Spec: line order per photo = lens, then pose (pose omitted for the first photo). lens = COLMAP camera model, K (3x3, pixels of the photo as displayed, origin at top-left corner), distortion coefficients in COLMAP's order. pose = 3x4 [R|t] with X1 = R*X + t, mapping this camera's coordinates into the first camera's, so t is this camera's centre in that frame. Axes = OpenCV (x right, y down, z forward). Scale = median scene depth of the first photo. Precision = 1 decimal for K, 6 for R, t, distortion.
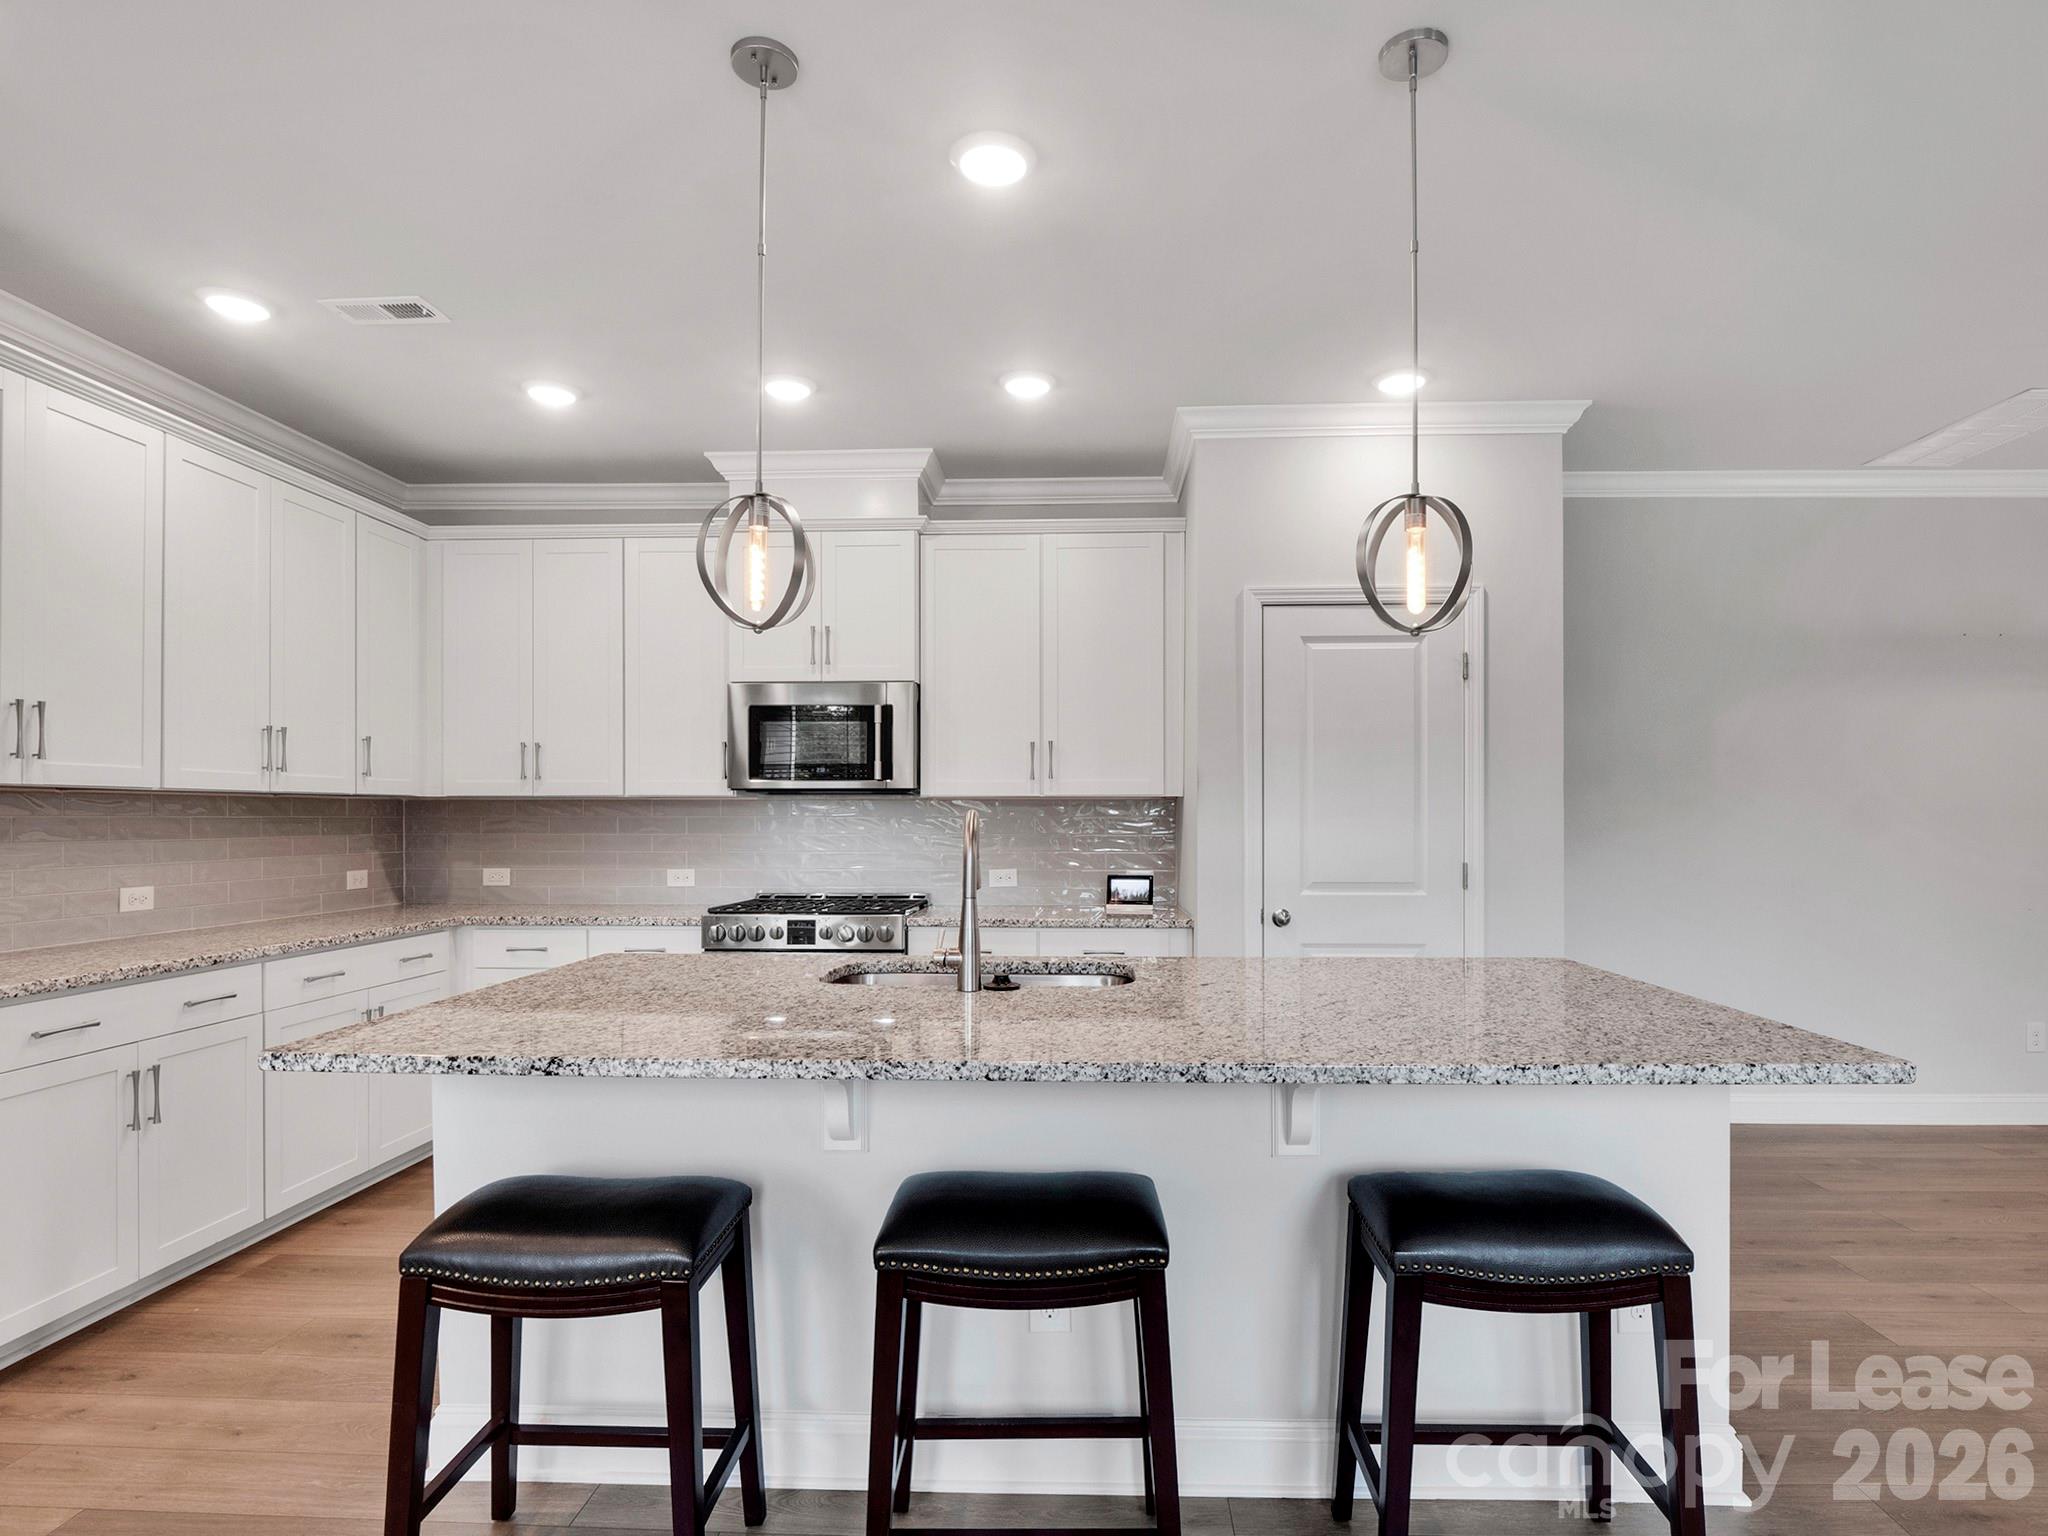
lens RADIAL K [[1077.1, 0, 1050.8], [0, 1077.1, 812.9], [0, 0, 1]] dist [-0.000767, -0.010739]
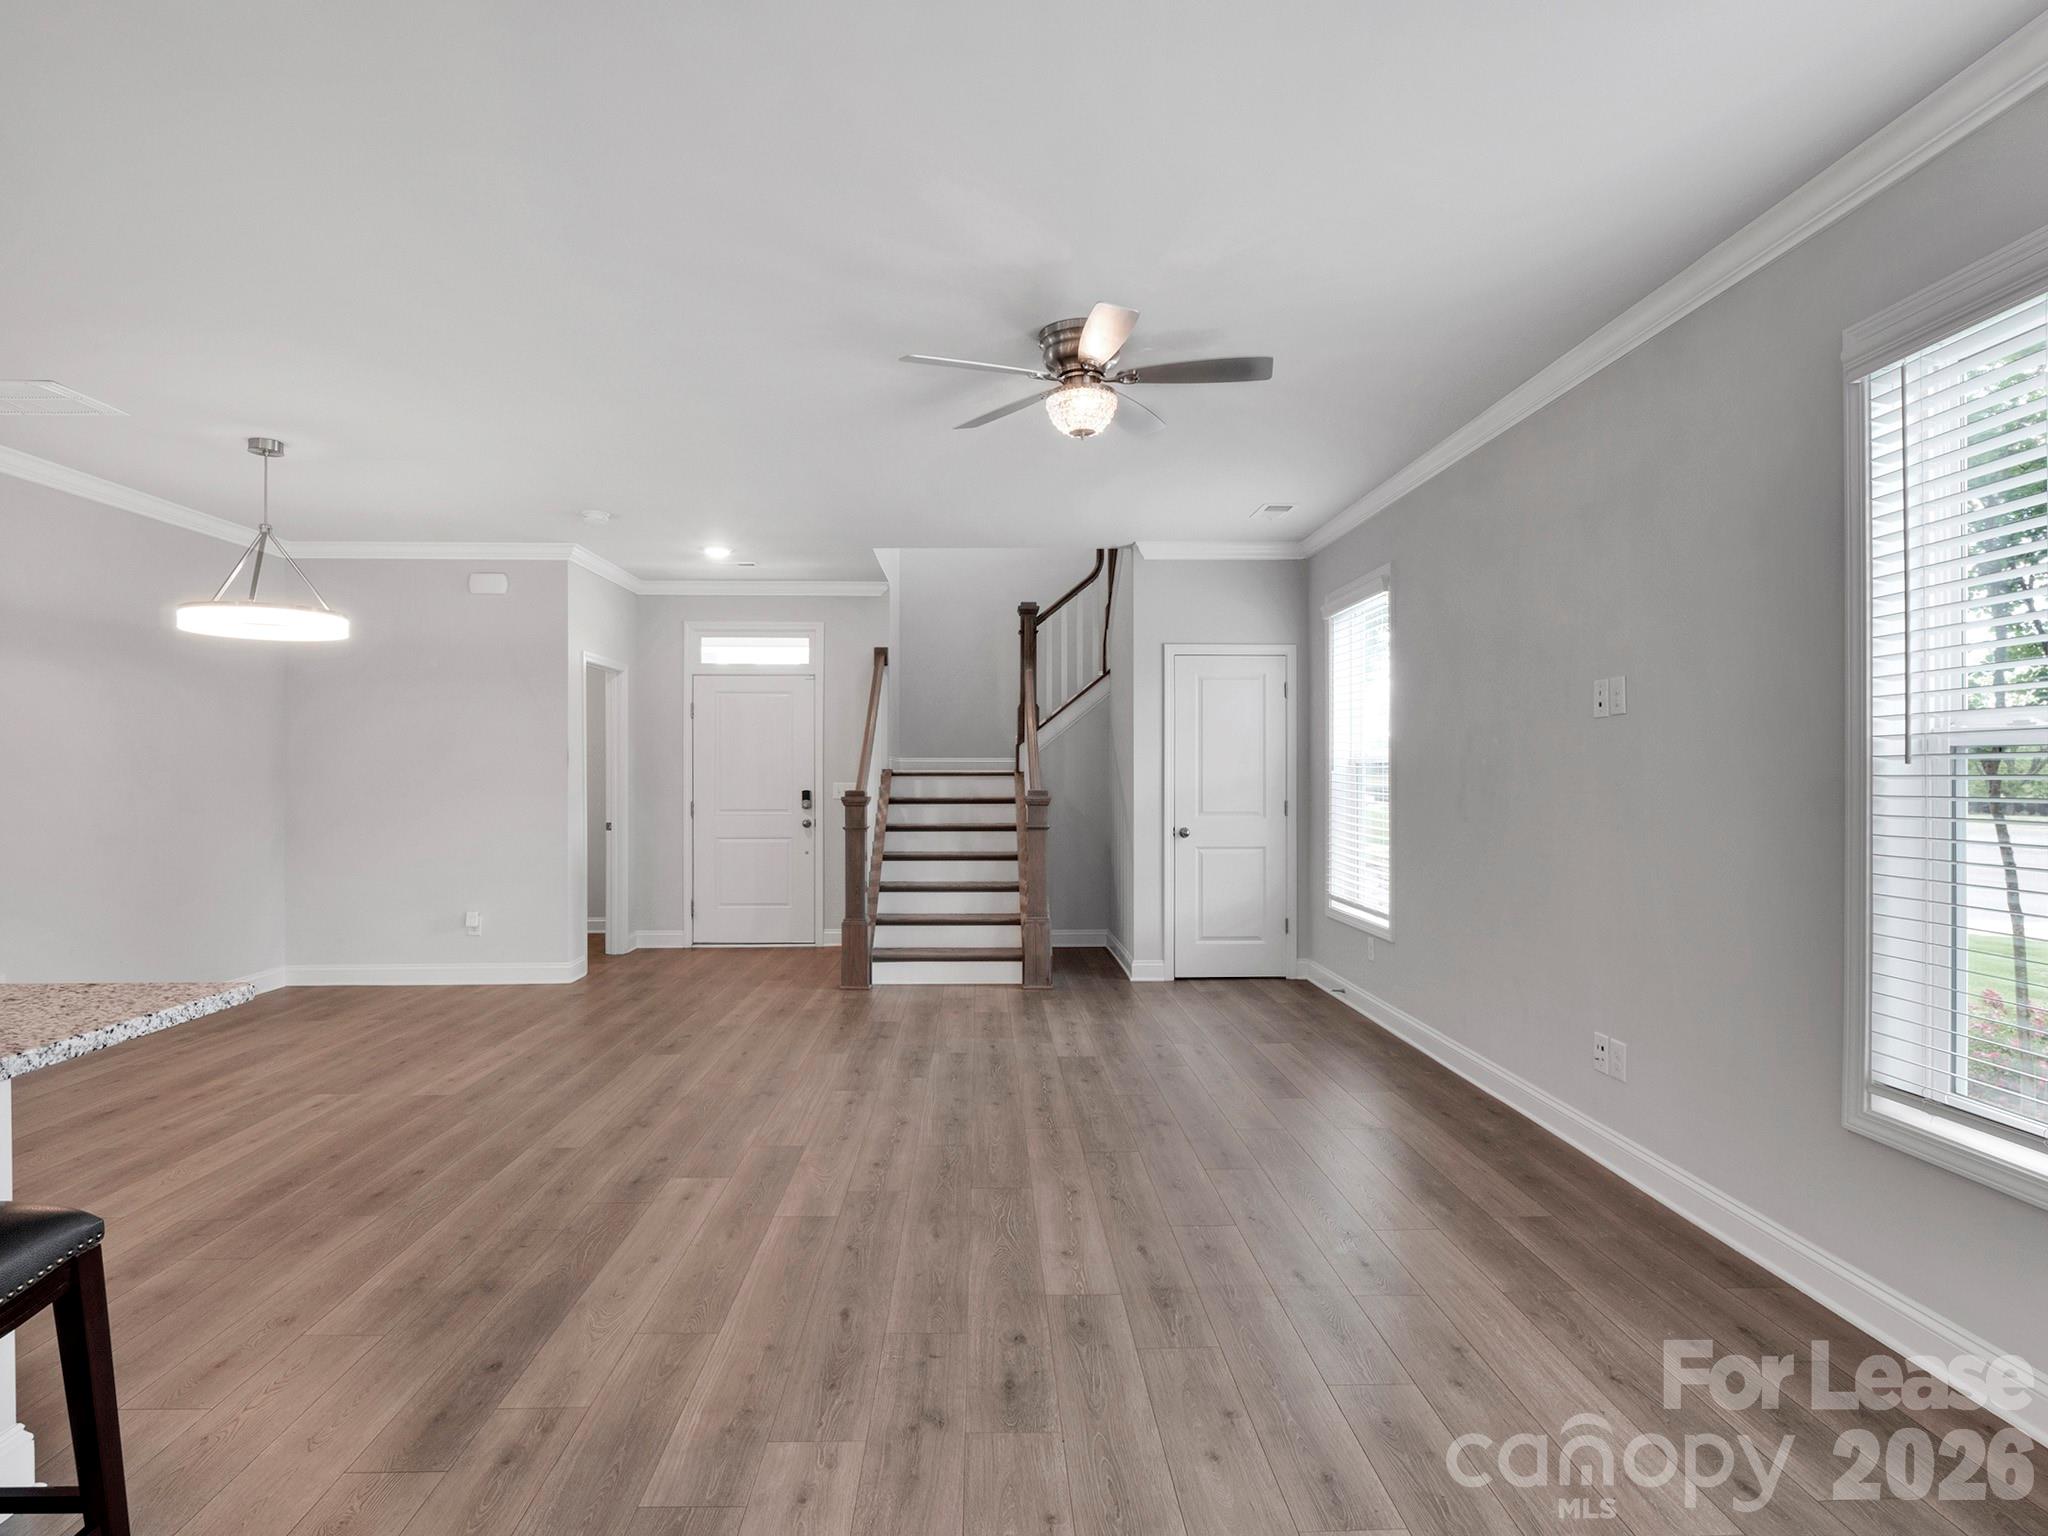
lens RADIAL K [[1034.5, 0, 1012.3], [0, 1034.5, 780.8], [0, 0, 1]] dist [0.000661, -0.011853]
pose [[-0.069276, -0.007114, 0.997572, -0.162760], [0.002028, 0.999972, 0.007272, 0.000940], [-0.997595, 0.002526, -0.069259, 0.096349]]
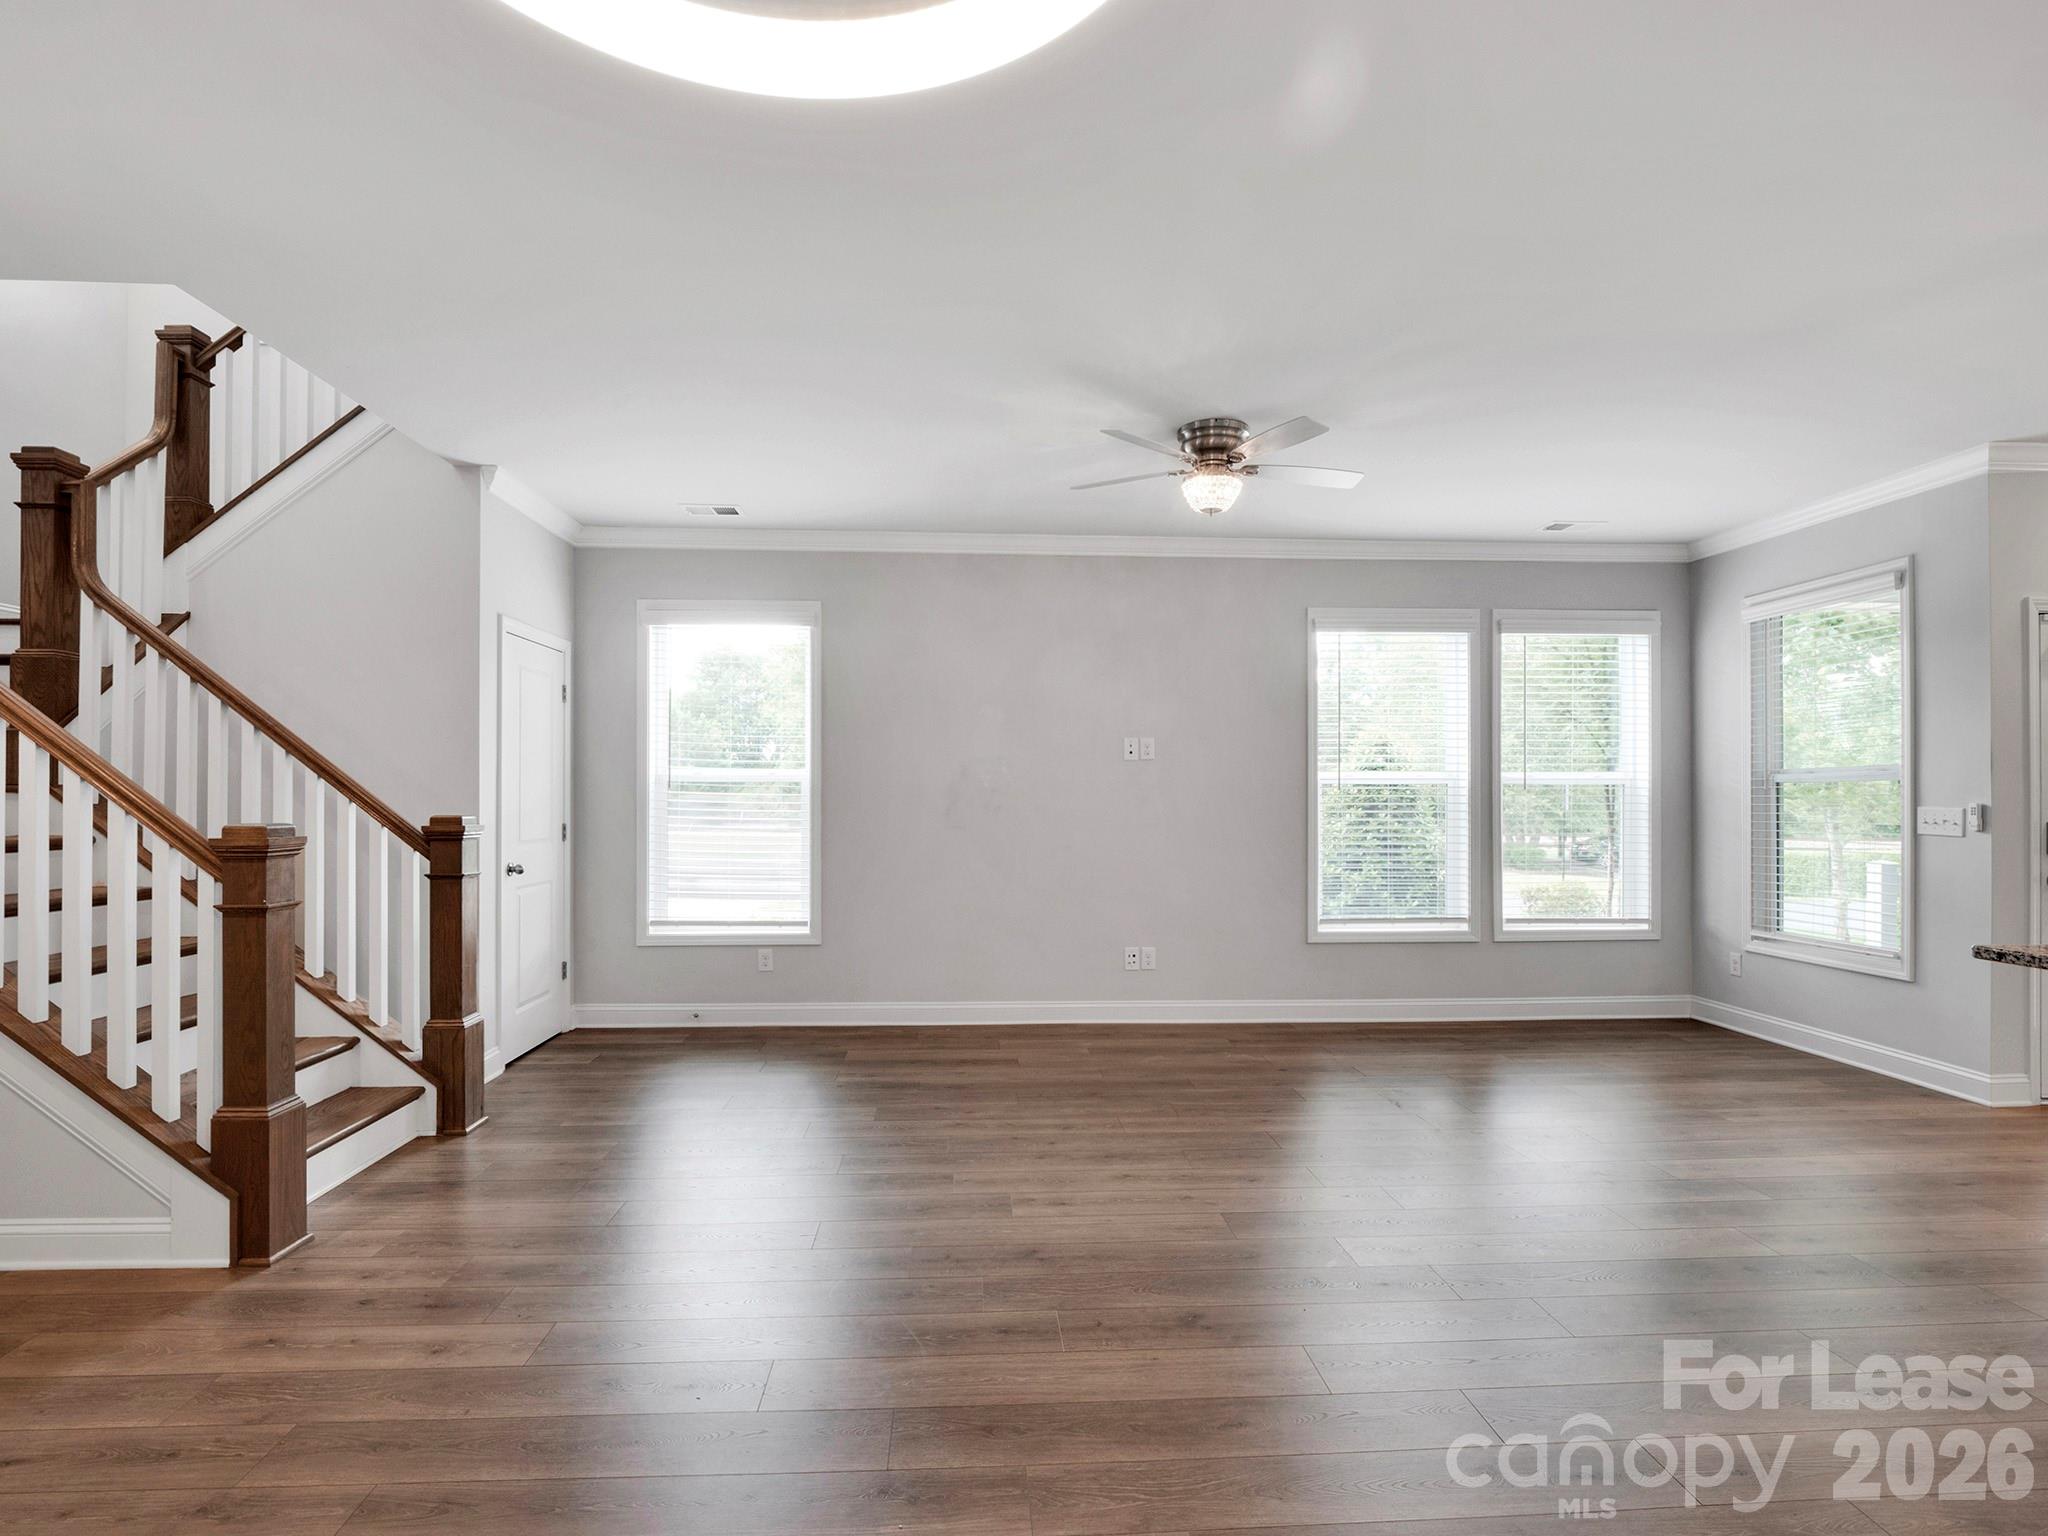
lens RADIAL K [[1023.8, 0, 1000.9], [0, 1023.8, 789.2], [0, 0, 1]] dist [-0.001712, -0.011911]
pose [[-0.996577, -0.003596, -0.082591, 1.010078], [-0.003140, 0.999979, -0.005658, 0.004785], [0.082609, -0.005379, -0.996568, 1.008060]]
